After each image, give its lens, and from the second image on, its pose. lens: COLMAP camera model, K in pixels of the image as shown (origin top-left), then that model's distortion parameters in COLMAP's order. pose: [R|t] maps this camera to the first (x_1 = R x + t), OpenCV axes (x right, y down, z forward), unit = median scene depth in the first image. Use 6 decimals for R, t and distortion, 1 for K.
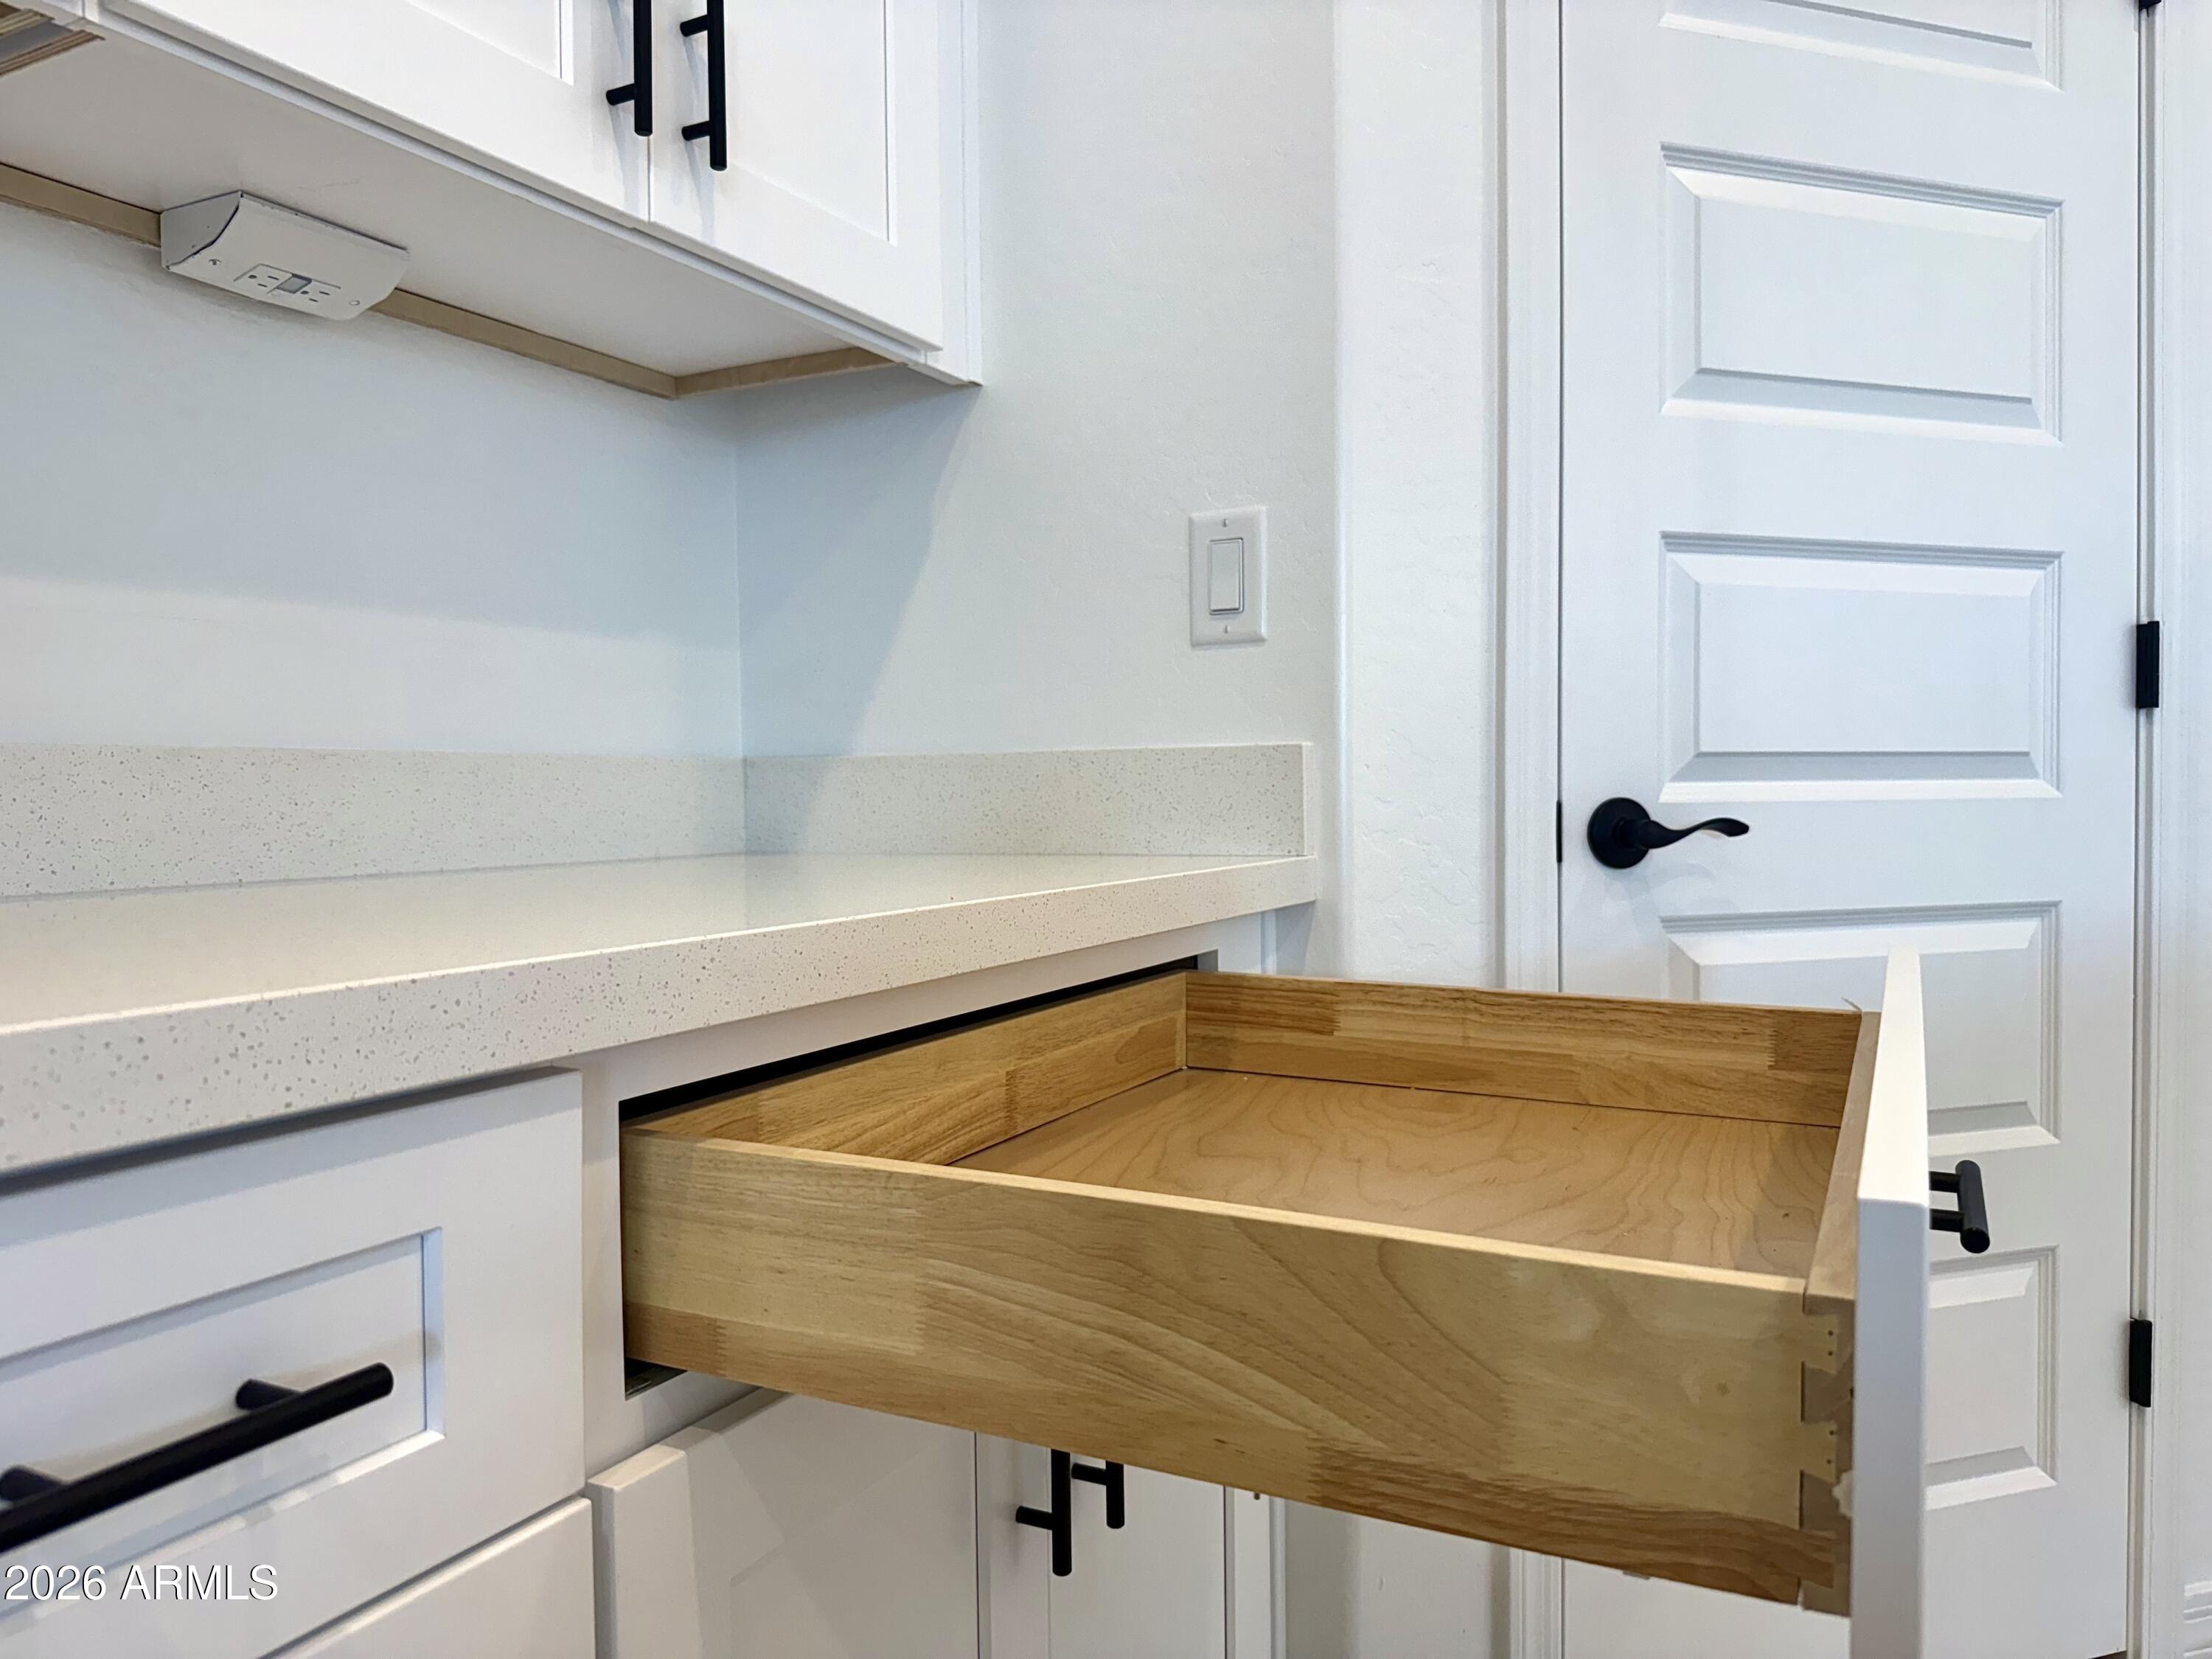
lens RADIAL K [[1575.8, 0, 1106.2], [0, 1575.8, 818.5], [0, 0, 1]] dist [0.039436, -0.048423]
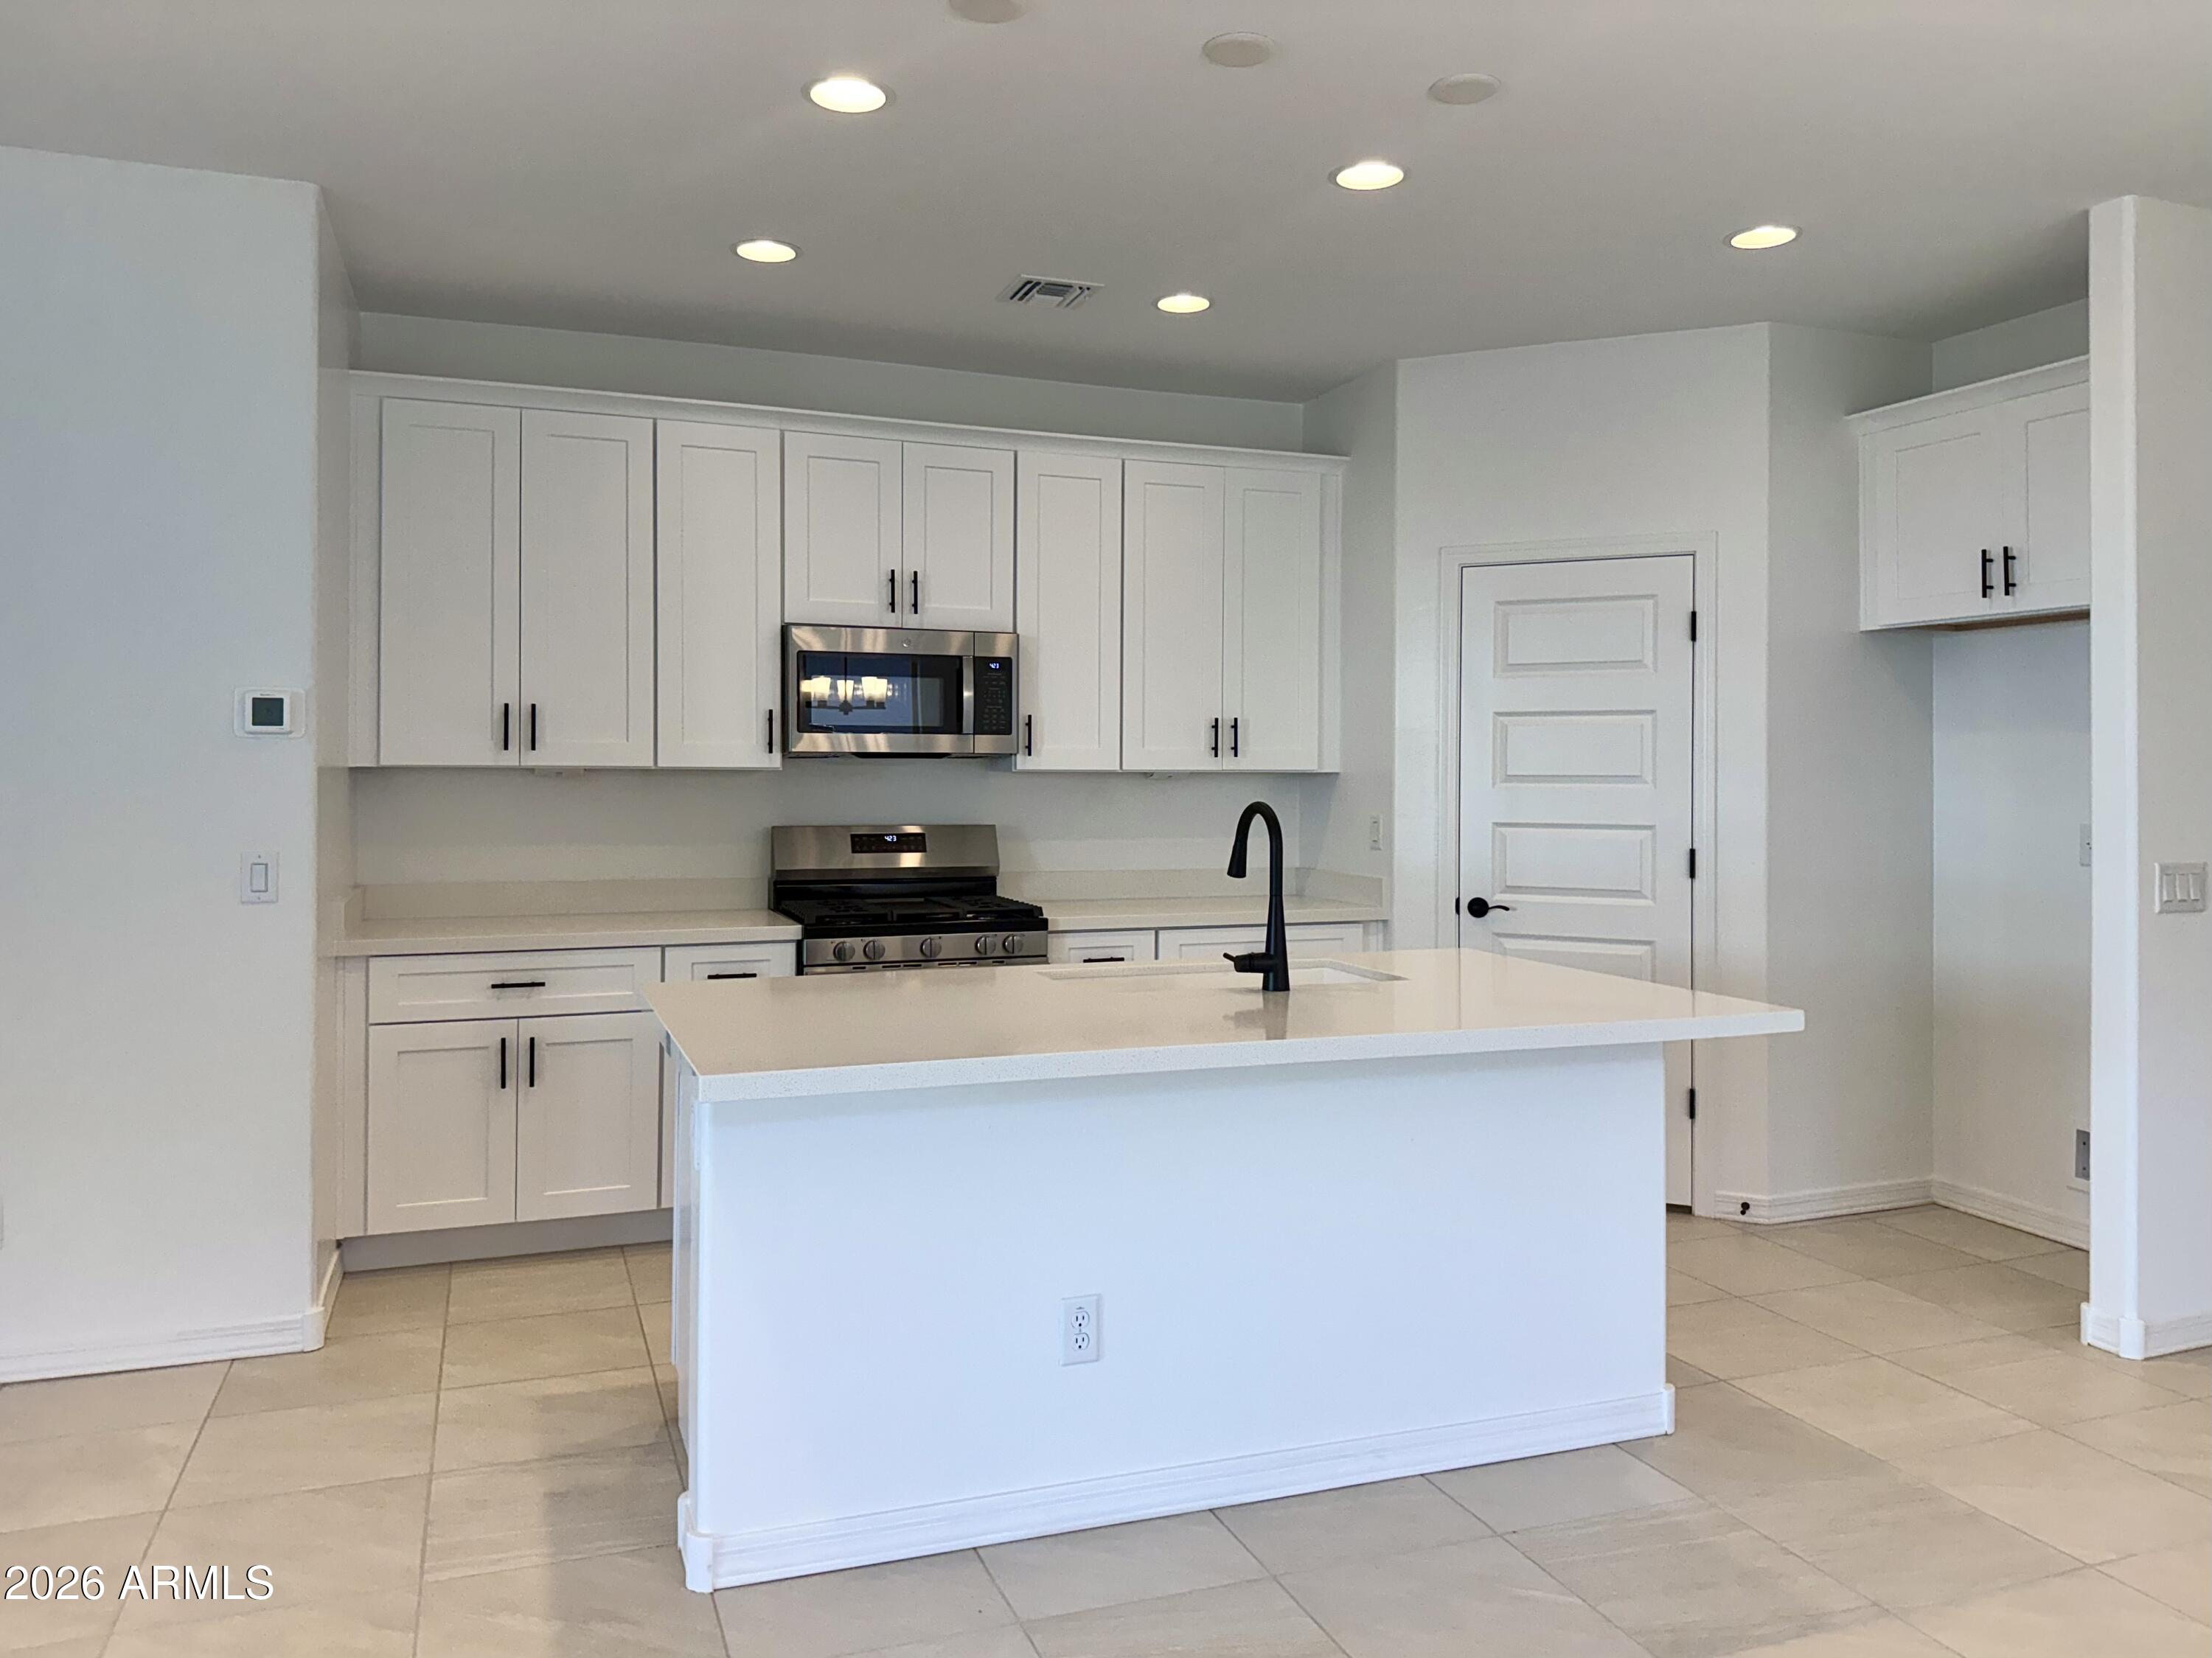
lens RADIAL K [[1632.7, 0, 1105.2], [0, 1632.7, 765.6], [0, 0, 1]] dist [0.008005, -0.047775]
pose [[0.736572, 0.015893, -0.676173, 2.158221], [-0.031066, 0.999464, -0.010349, -0.241602], [0.675646, 0.028629, 0.736670, -2.238924]]
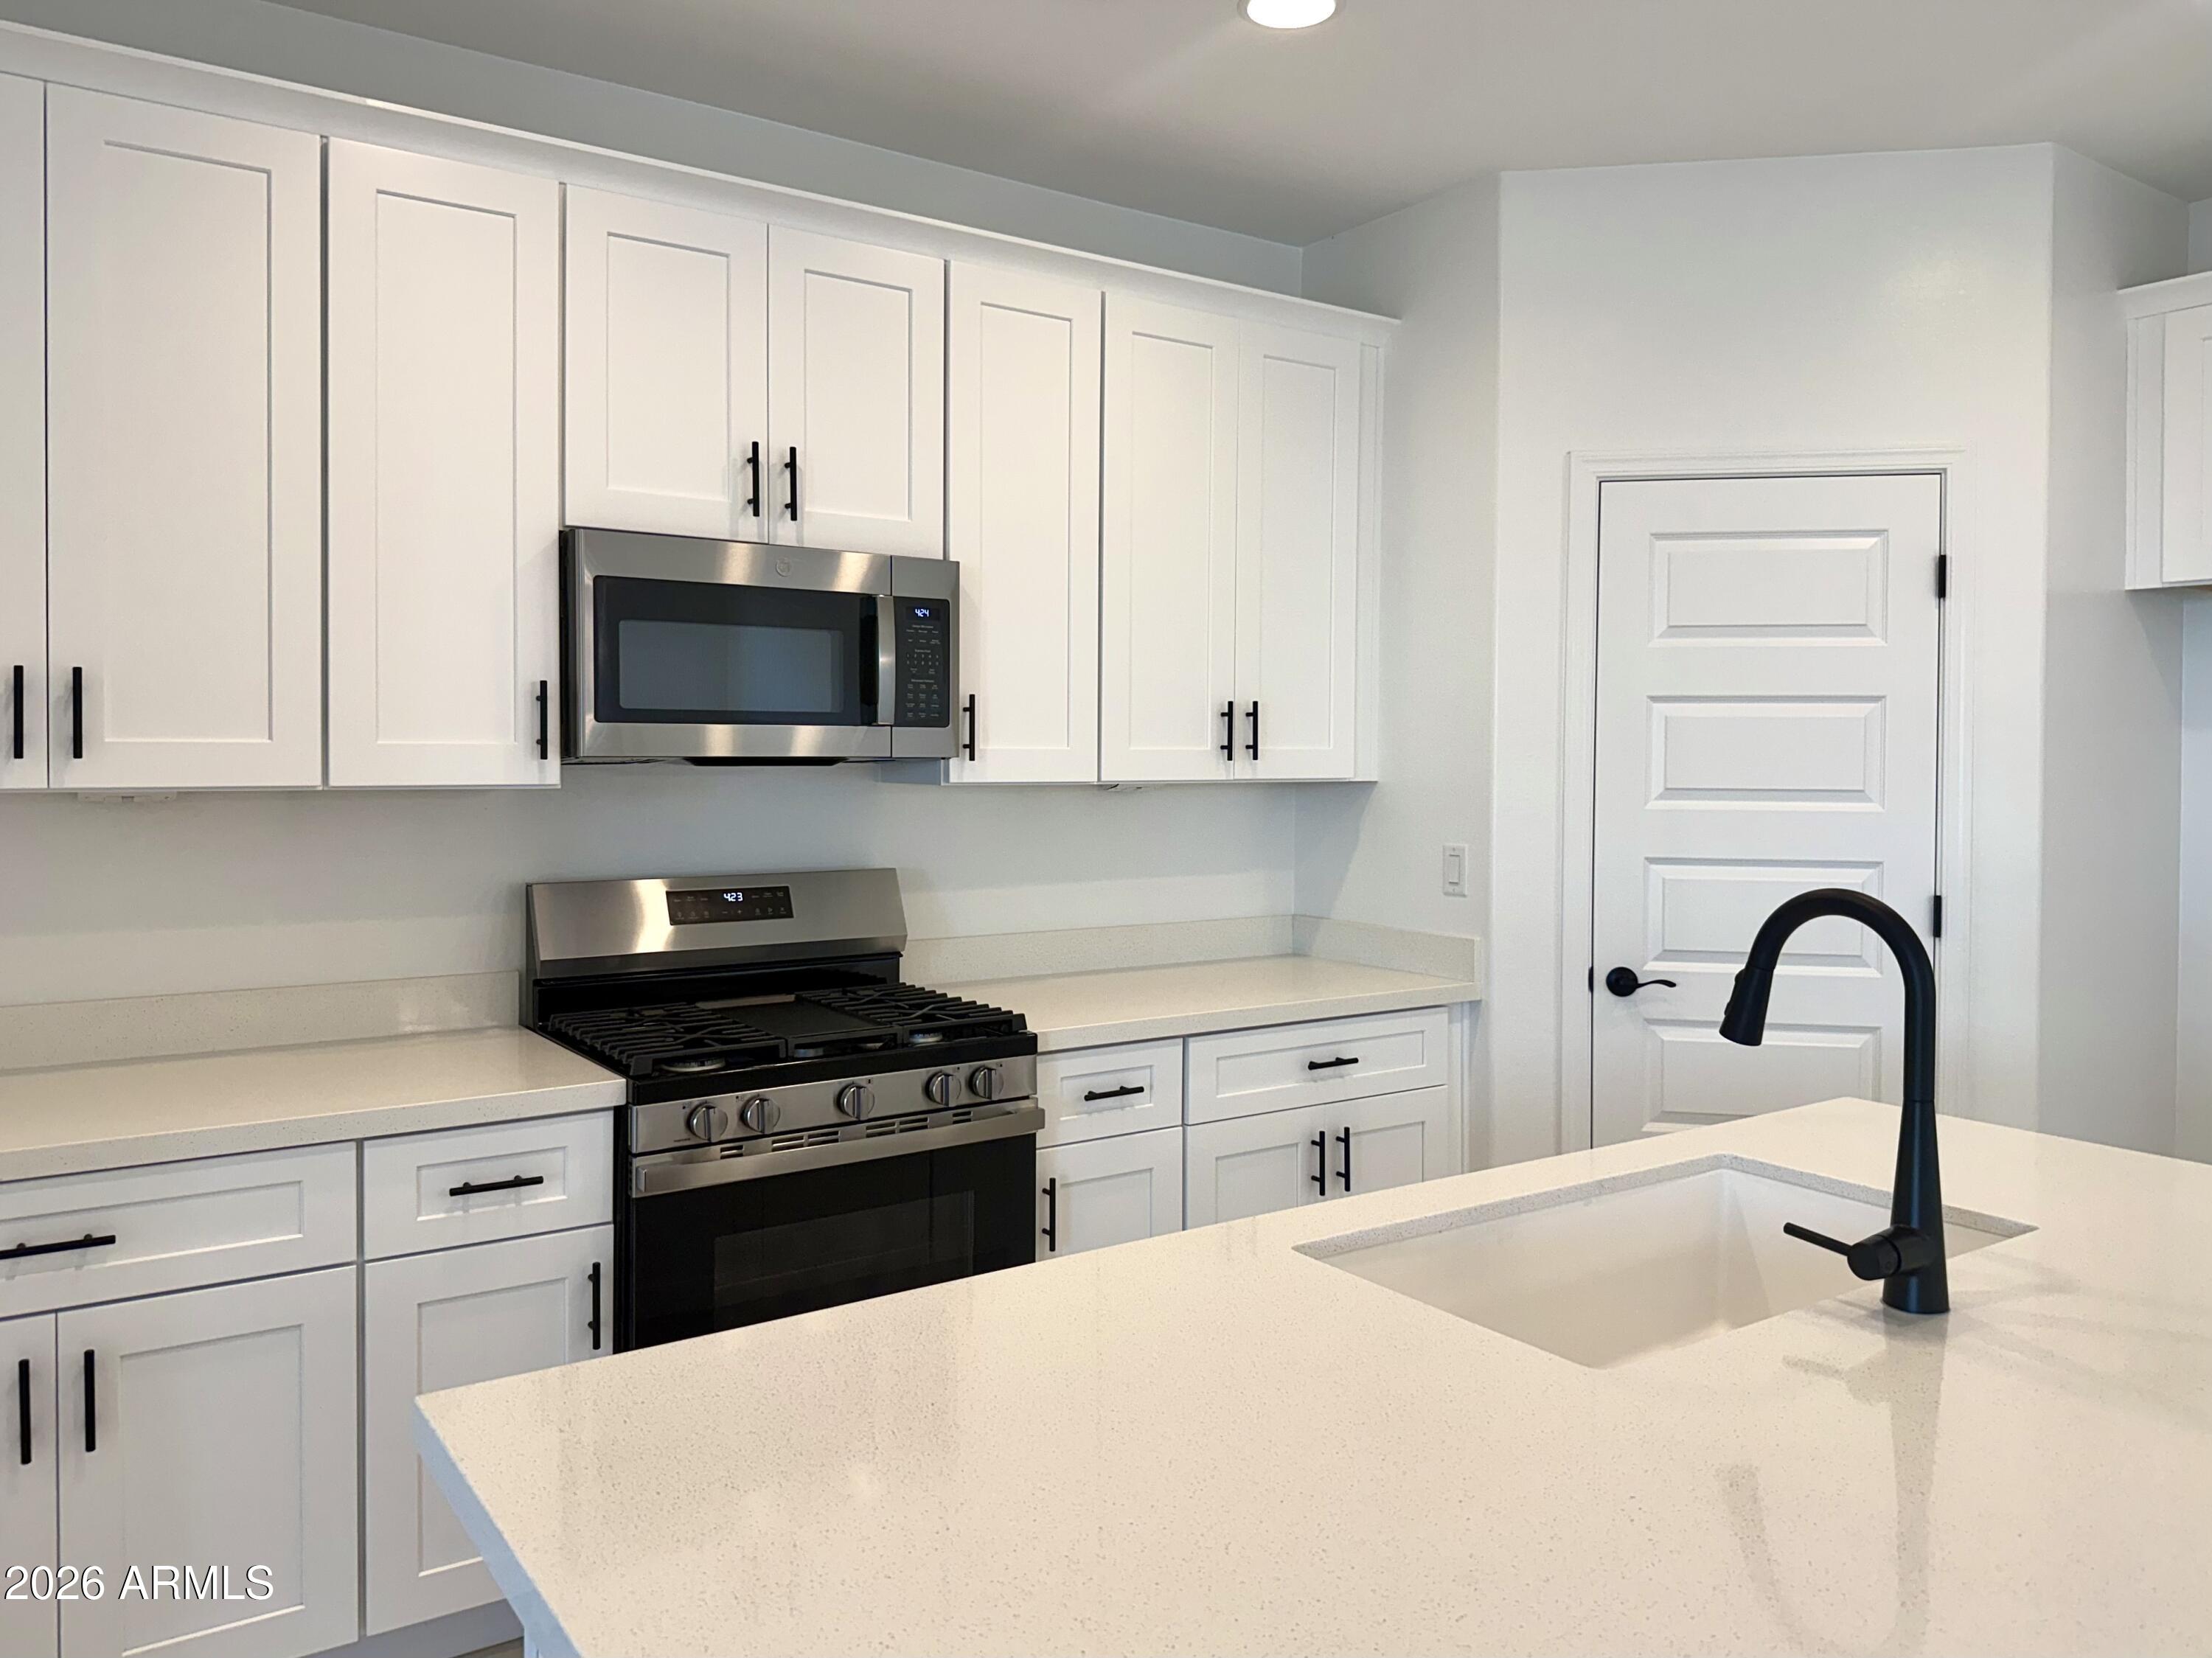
lens RADIAL K [[1632.7, 0, 1105.2], [0, 1632.7, 765.6], [0, 0, 1]] dist [0.008005, -0.047775]
pose [[0.881717, 0.025037, -0.471114, 0.793568], [-0.029455, 0.999564, -0.002006, -0.289729], [0.470858, 0.015645, 0.882070, -1.562901]]
